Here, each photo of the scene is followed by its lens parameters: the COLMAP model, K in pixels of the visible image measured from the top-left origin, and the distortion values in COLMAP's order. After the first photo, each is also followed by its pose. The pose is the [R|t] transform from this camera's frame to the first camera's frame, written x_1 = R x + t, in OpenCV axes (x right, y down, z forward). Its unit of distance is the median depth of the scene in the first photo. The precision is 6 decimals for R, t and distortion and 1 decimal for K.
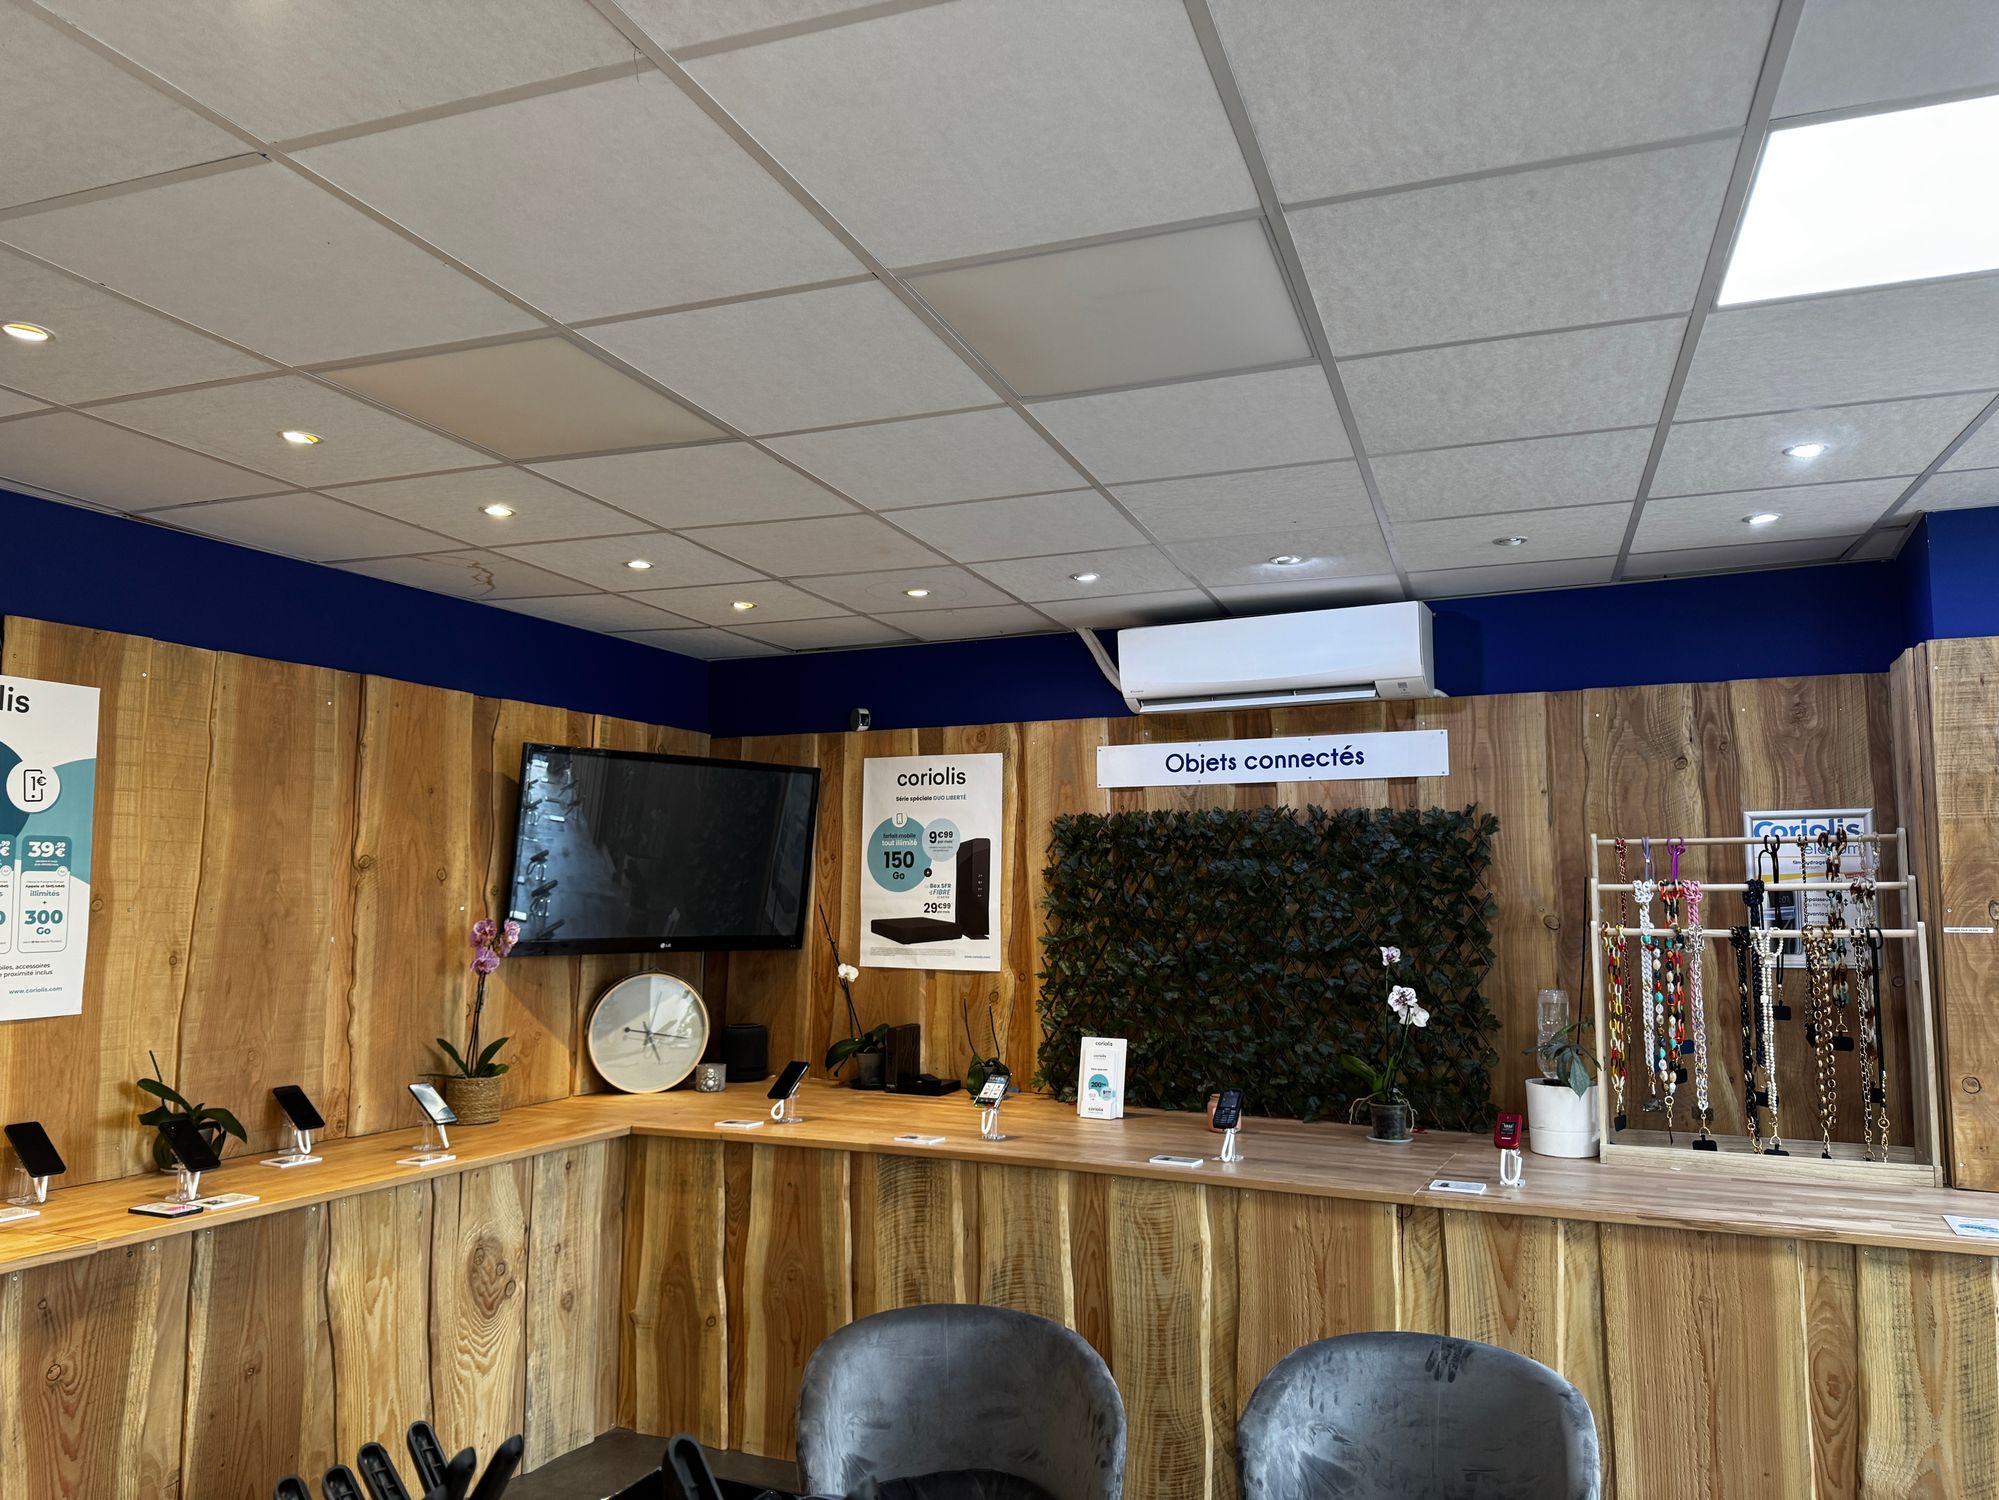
lens RADIAL K [[1353.7, 0, 1012.6], [0, 1353.7, 740.0], [0, 0, 1]] dist [-0.006338, -0.004758]
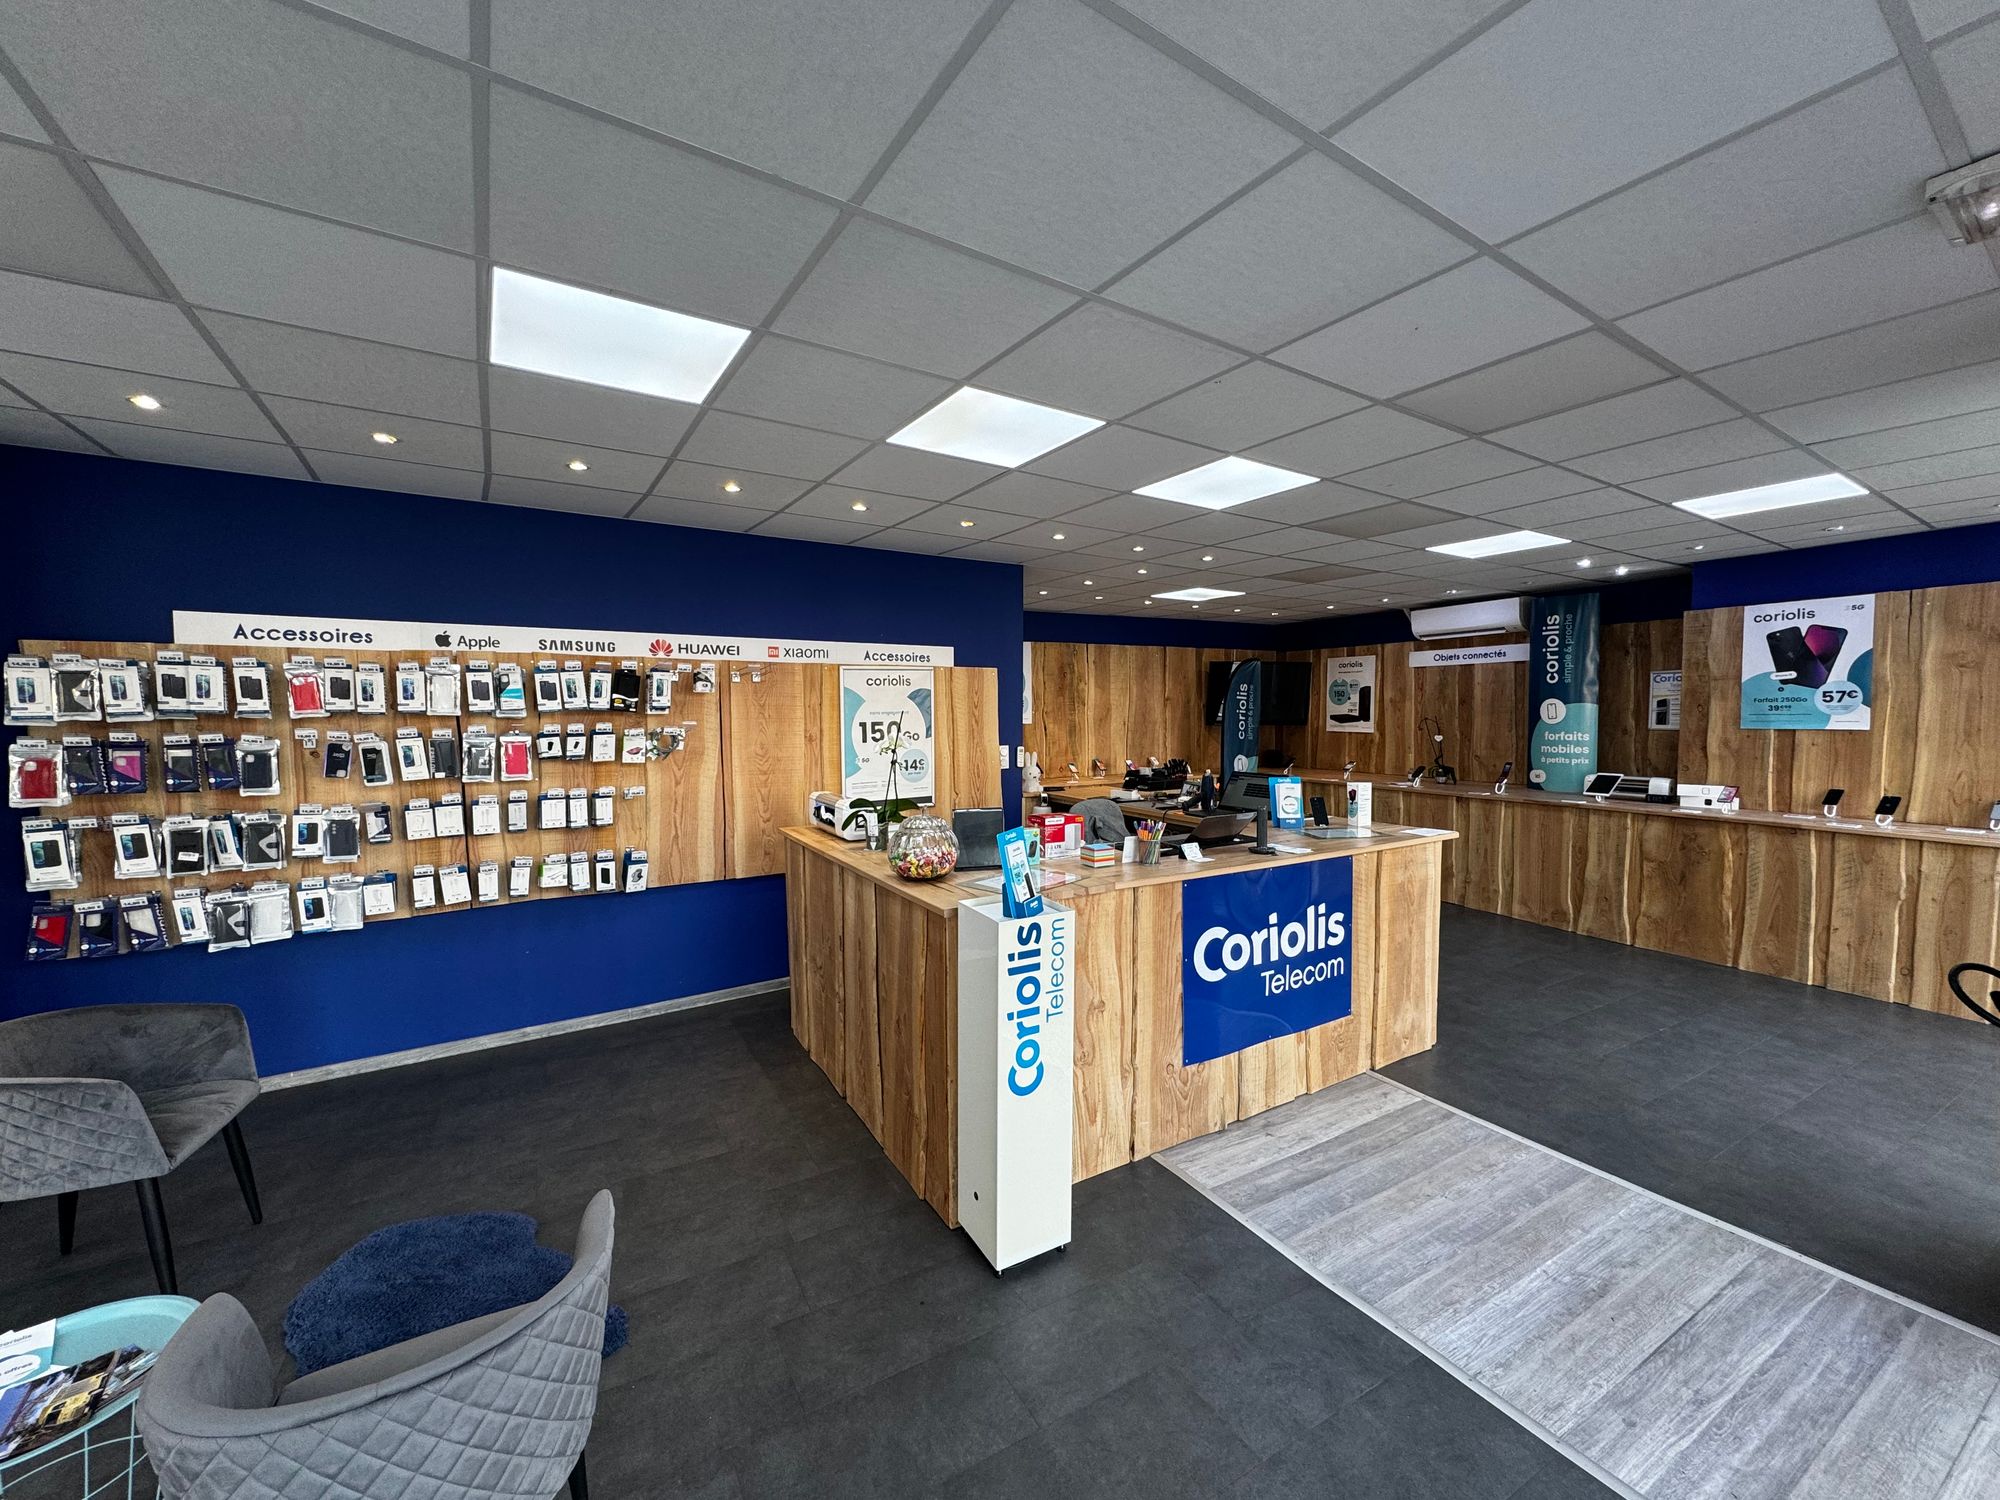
lens RADIAL K [[809.0, 0, 1004.8], [0, 809.0, 745.7], [0, 0, 1]] dist [-0.001614, -0.000044]
pose [[0.796186, 0.021867, -0.604657, 0.414880], [0.071967, 0.988830, 0.130523, -0.082951], [0.600757, -0.147436, 0.785718, -0.837135]]
